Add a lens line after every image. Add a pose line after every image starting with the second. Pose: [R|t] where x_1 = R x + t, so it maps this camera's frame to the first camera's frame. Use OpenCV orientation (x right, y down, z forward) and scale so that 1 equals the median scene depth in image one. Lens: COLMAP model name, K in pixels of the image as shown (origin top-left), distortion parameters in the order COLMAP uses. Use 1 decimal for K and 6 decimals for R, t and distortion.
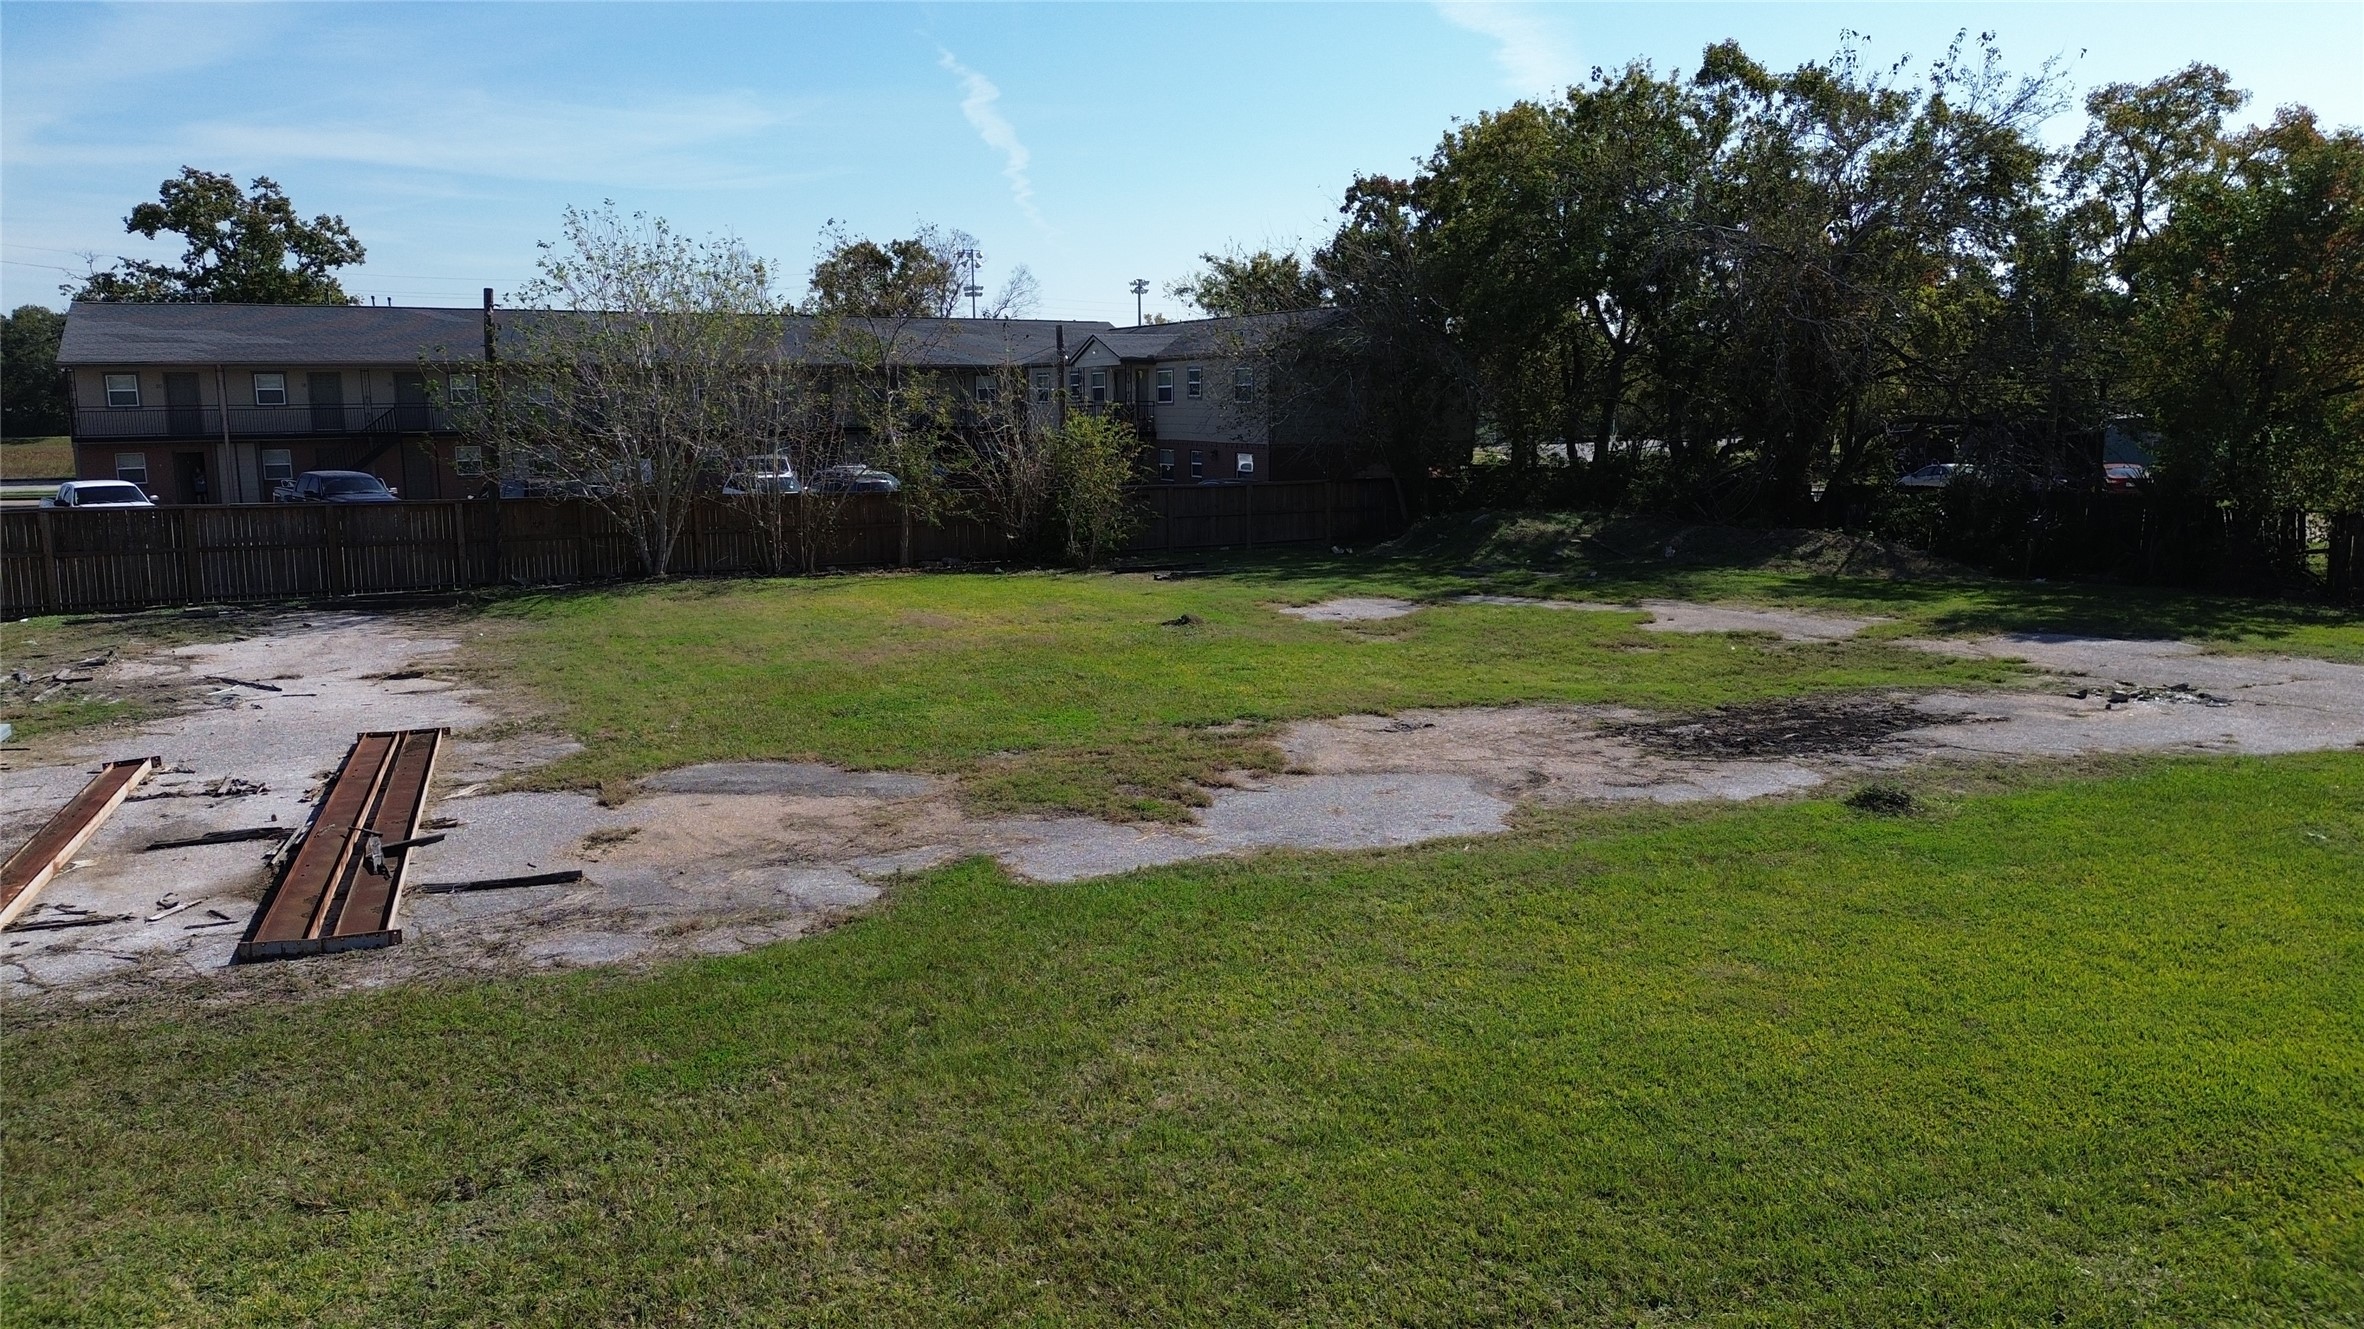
lens RADIAL K [[1664.0, 0, 1185.7], [0, 1664.0, 659.4], [0, 0, 1]] dist [0.093125, -0.108340]
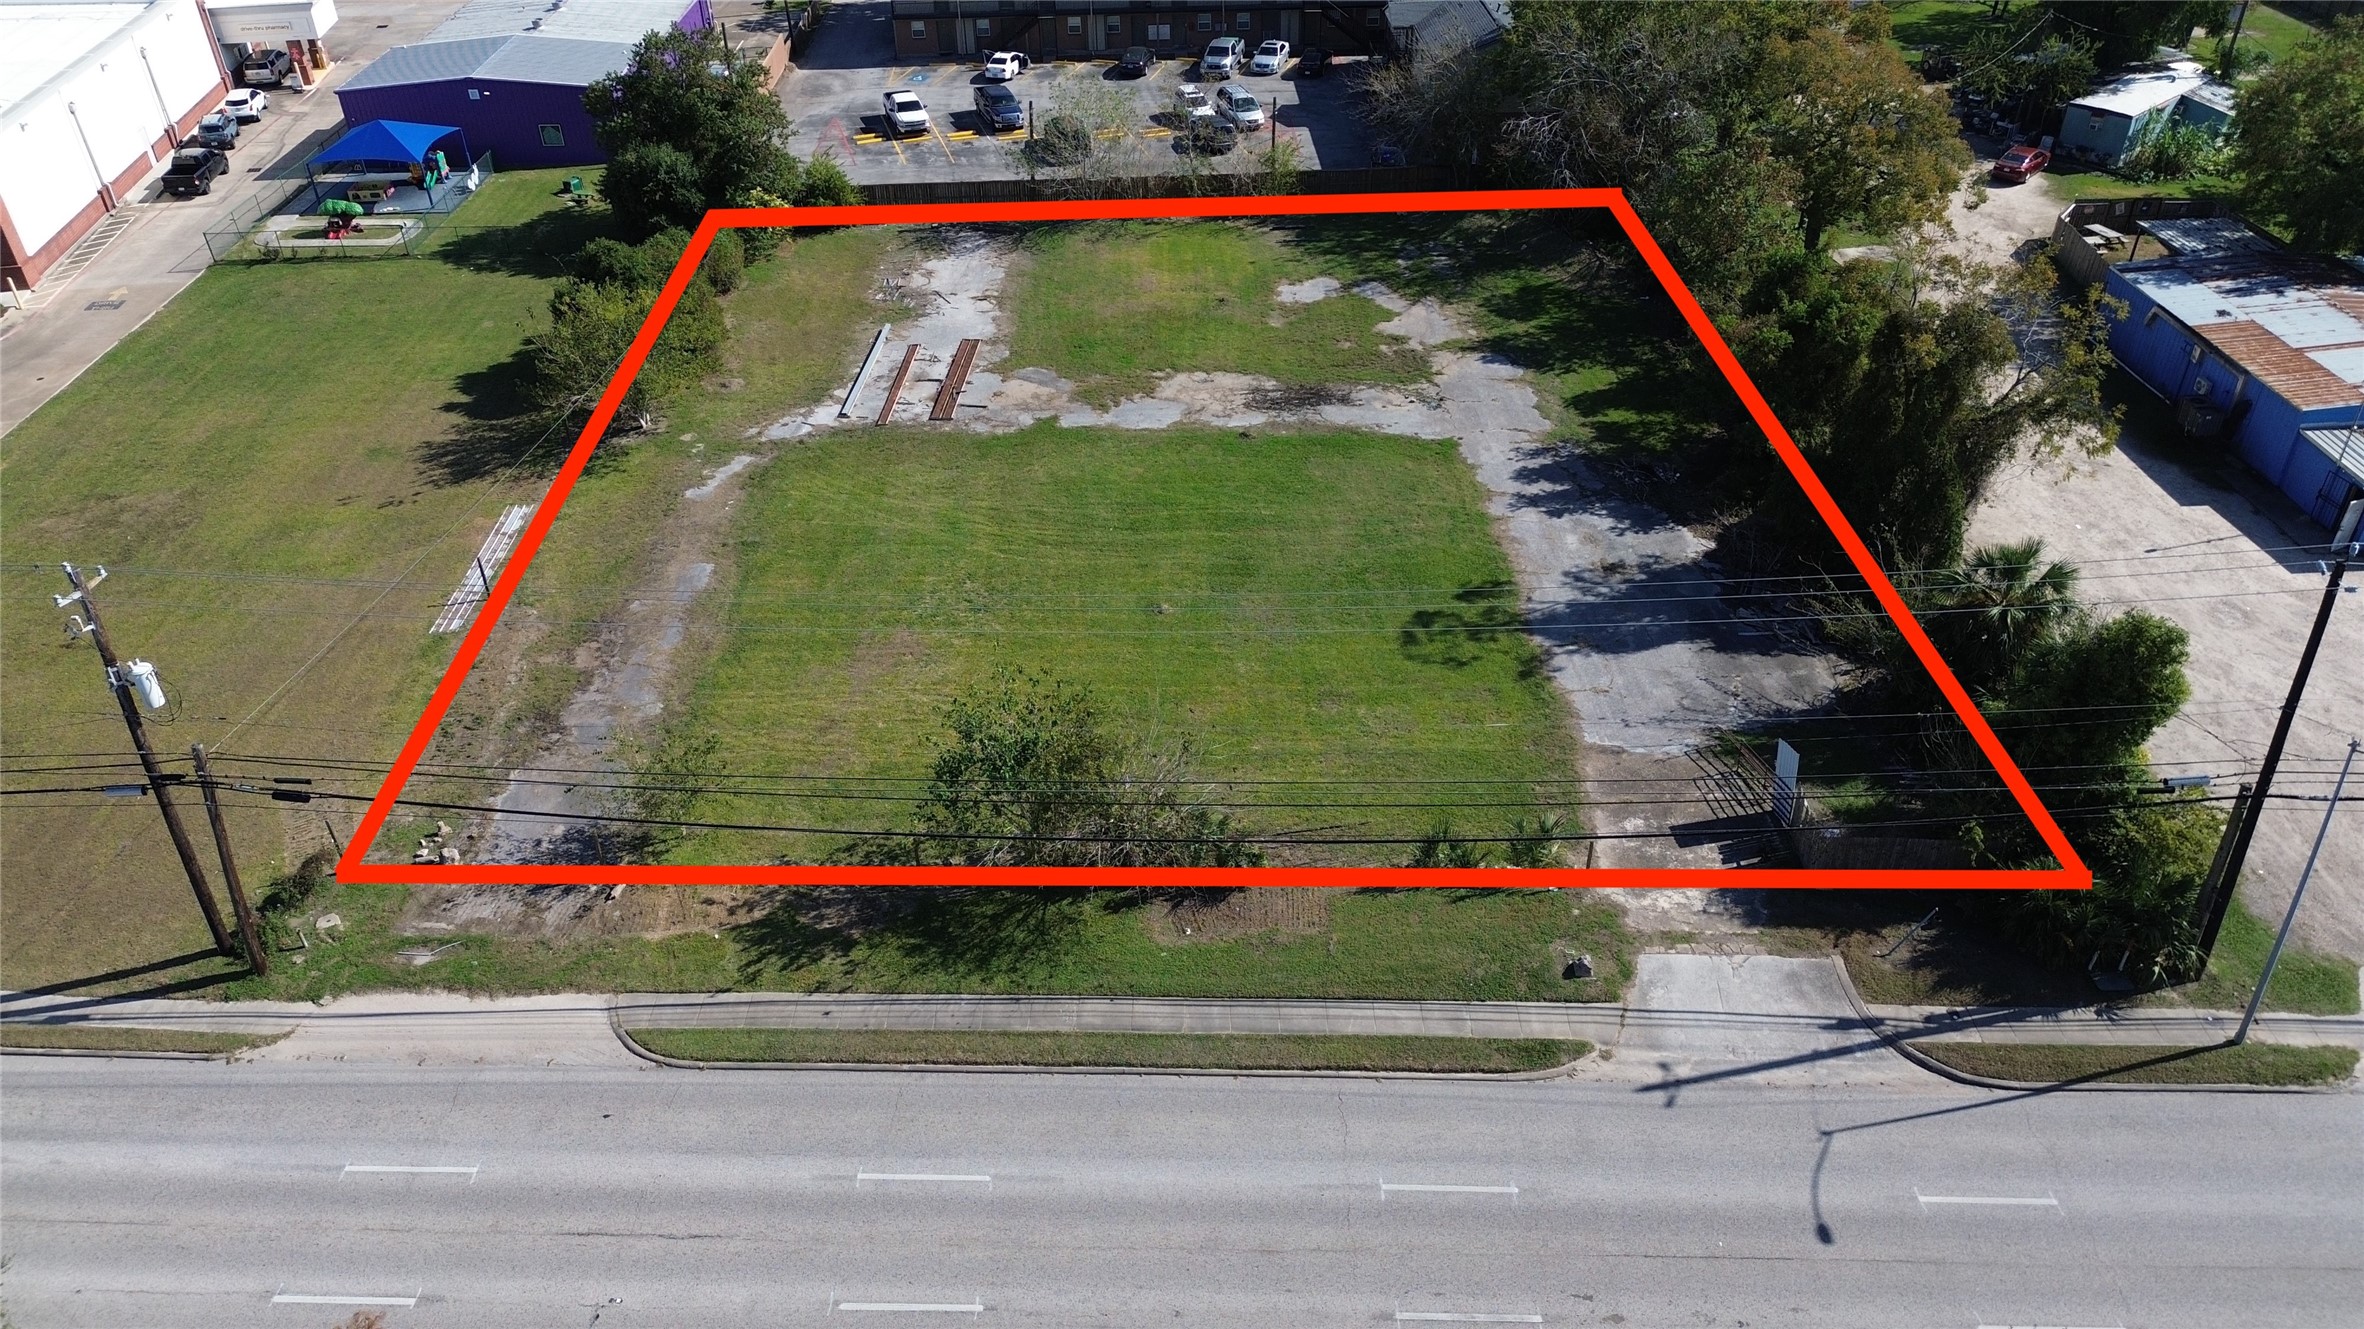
lens RADIAL K [[1664.0, 0, 1185.7], [0, 1664.0, 659.4], [0, 0, 1]] dist [0.093125, -0.108340]
pose [[0.910638, 0.234664, -0.340105, 0.772294], [-0.059447, 0.888930, 0.454169, -0.561693], [0.408906, -0.393365, 0.823444, -1.195484]]
